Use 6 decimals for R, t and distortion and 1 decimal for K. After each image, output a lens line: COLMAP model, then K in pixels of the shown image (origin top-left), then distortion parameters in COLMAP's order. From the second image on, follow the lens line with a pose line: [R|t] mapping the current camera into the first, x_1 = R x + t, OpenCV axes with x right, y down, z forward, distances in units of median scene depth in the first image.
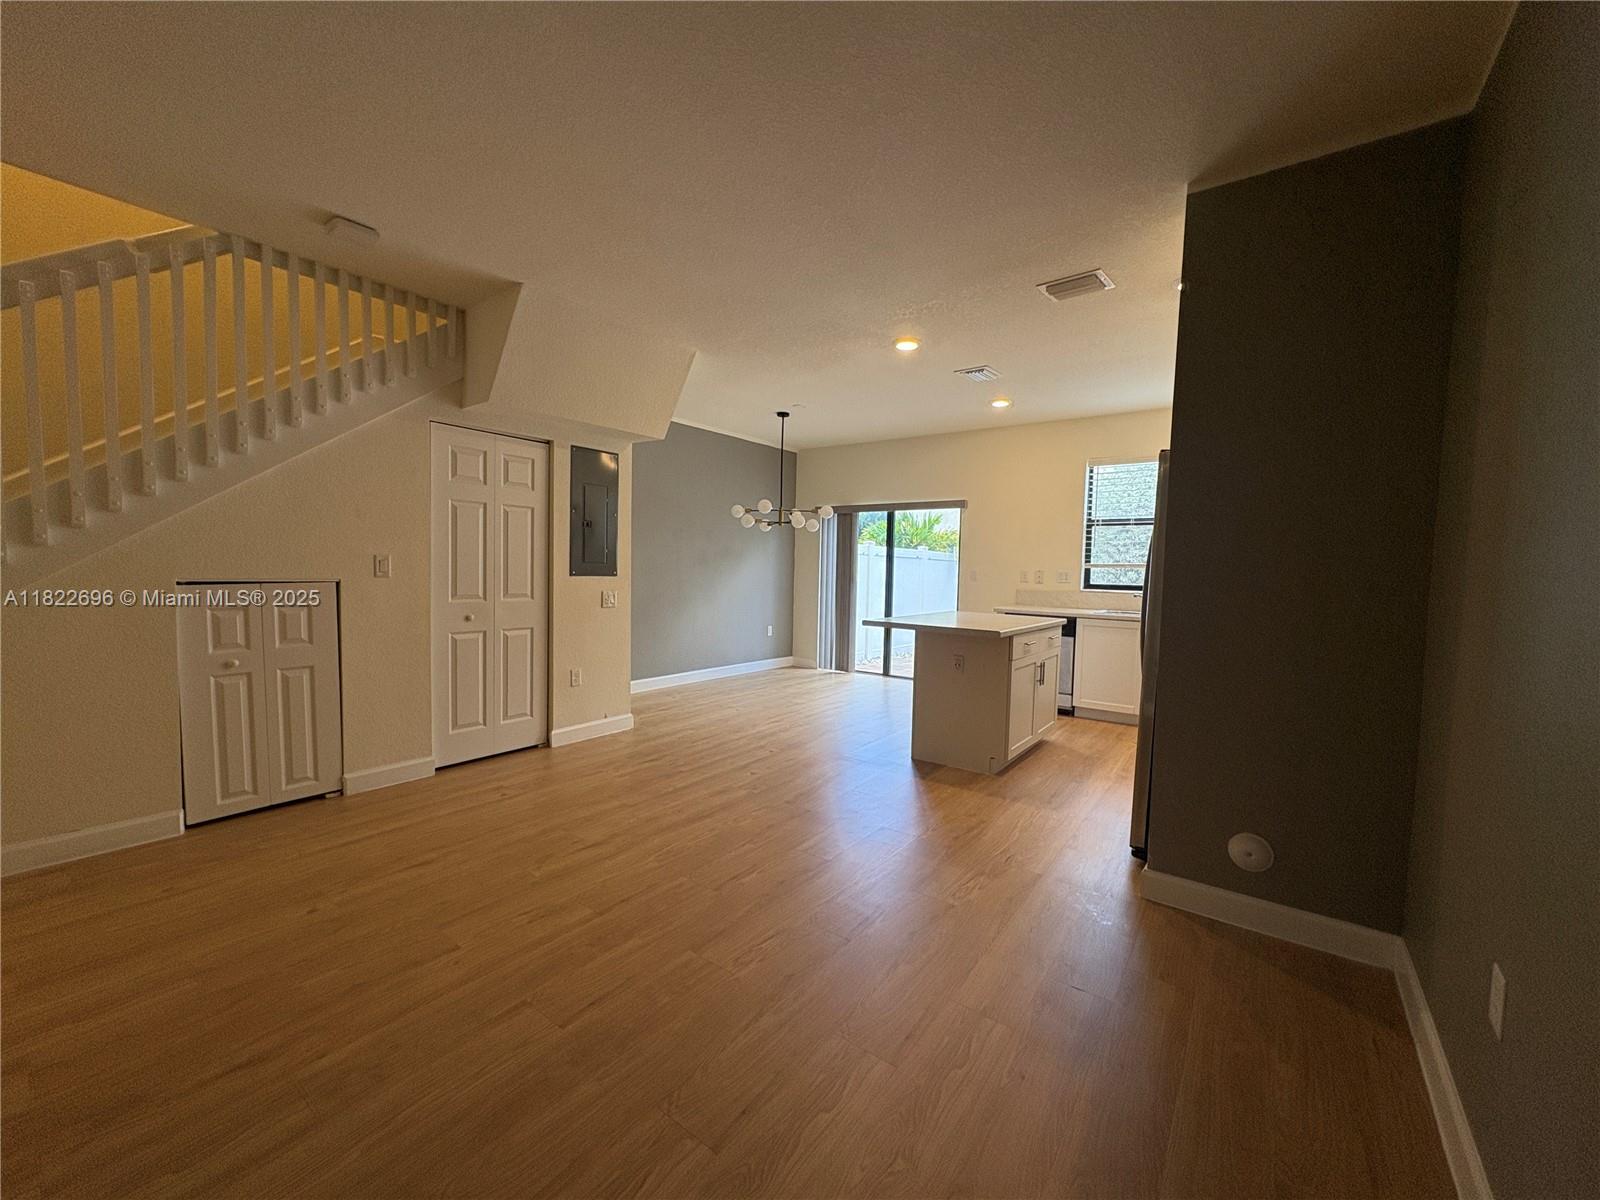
lens RADIAL K [[636.0, 0, 800.7], [0, 636.0, 601.3], [0, 0, 1]] dist [-0.000780, 0.000658]
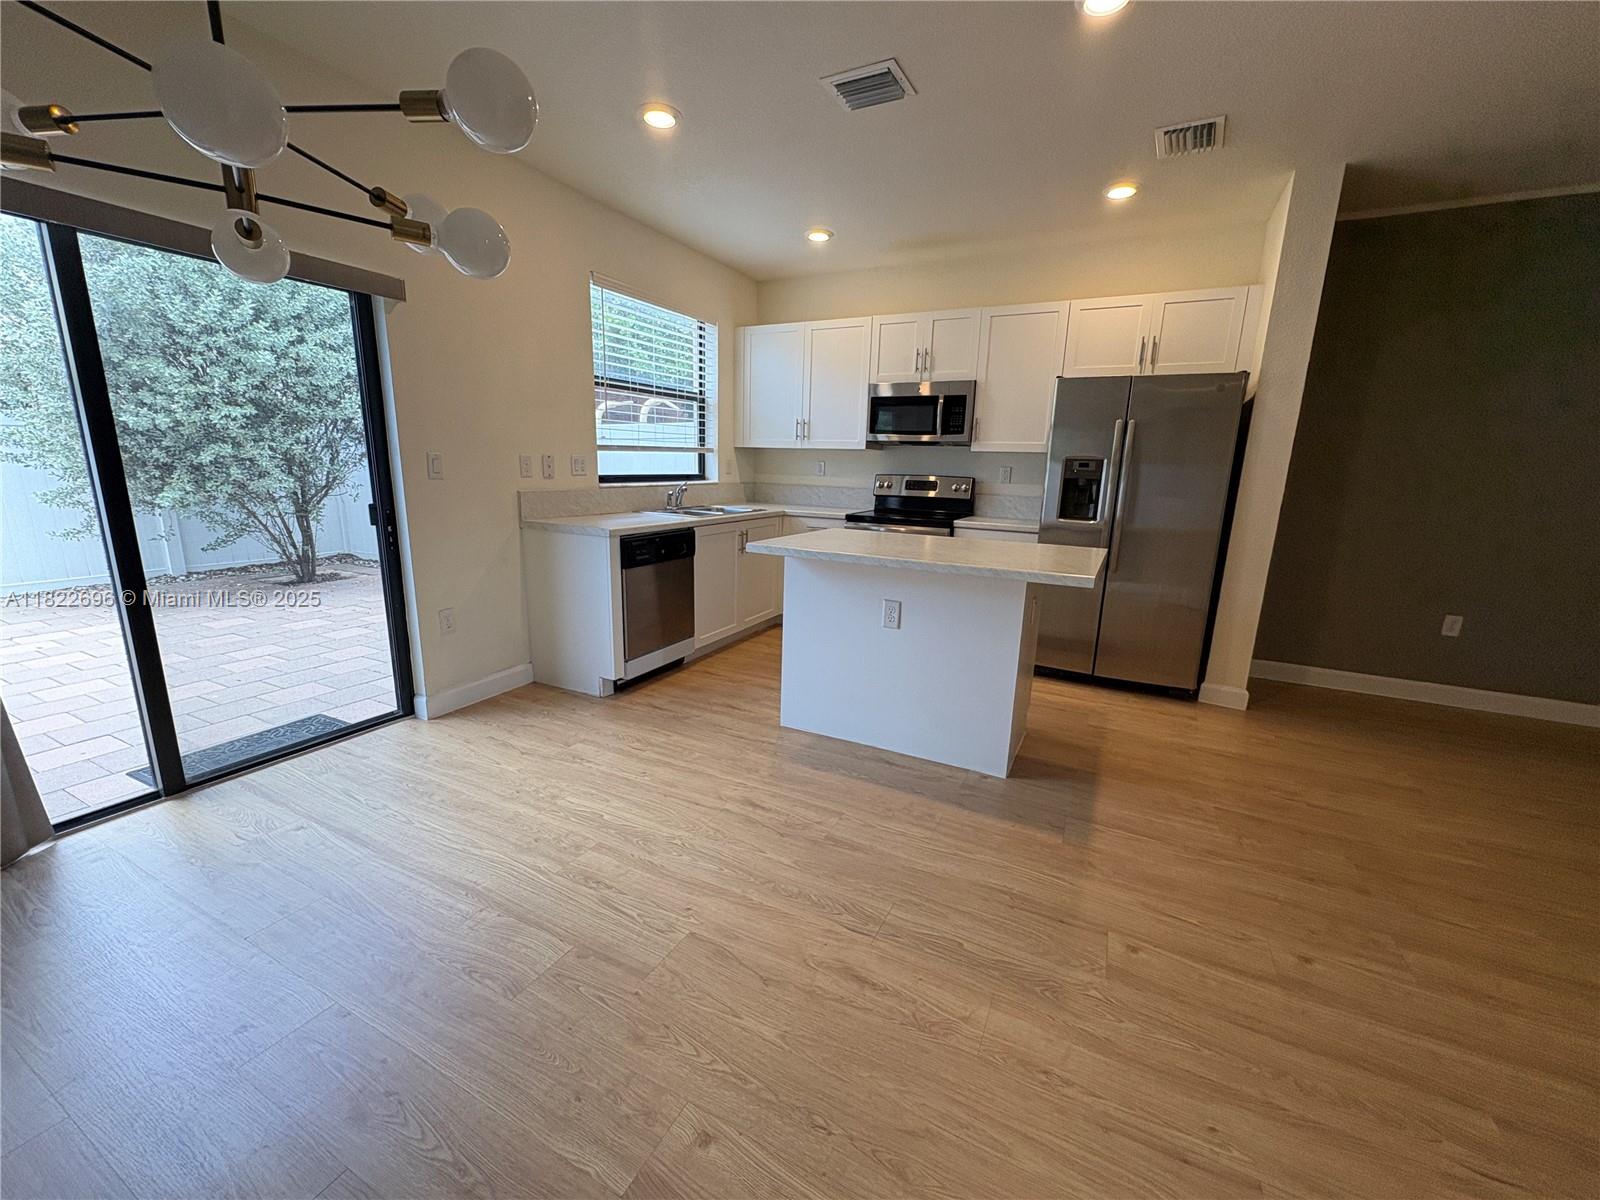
lens RADIAL K [[636.0, 0, 798.8], [0, 636.0, 601.1], [0, 0, 1]] dist [-0.000780, 0.000658]
pose [[-0.163360, -0.237088, 0.957655, -0.443550], [0.024906, 0.969394, 0.244243, -0.102216], [-0.986252, 0.063750, -0.152455, 1.622852]]
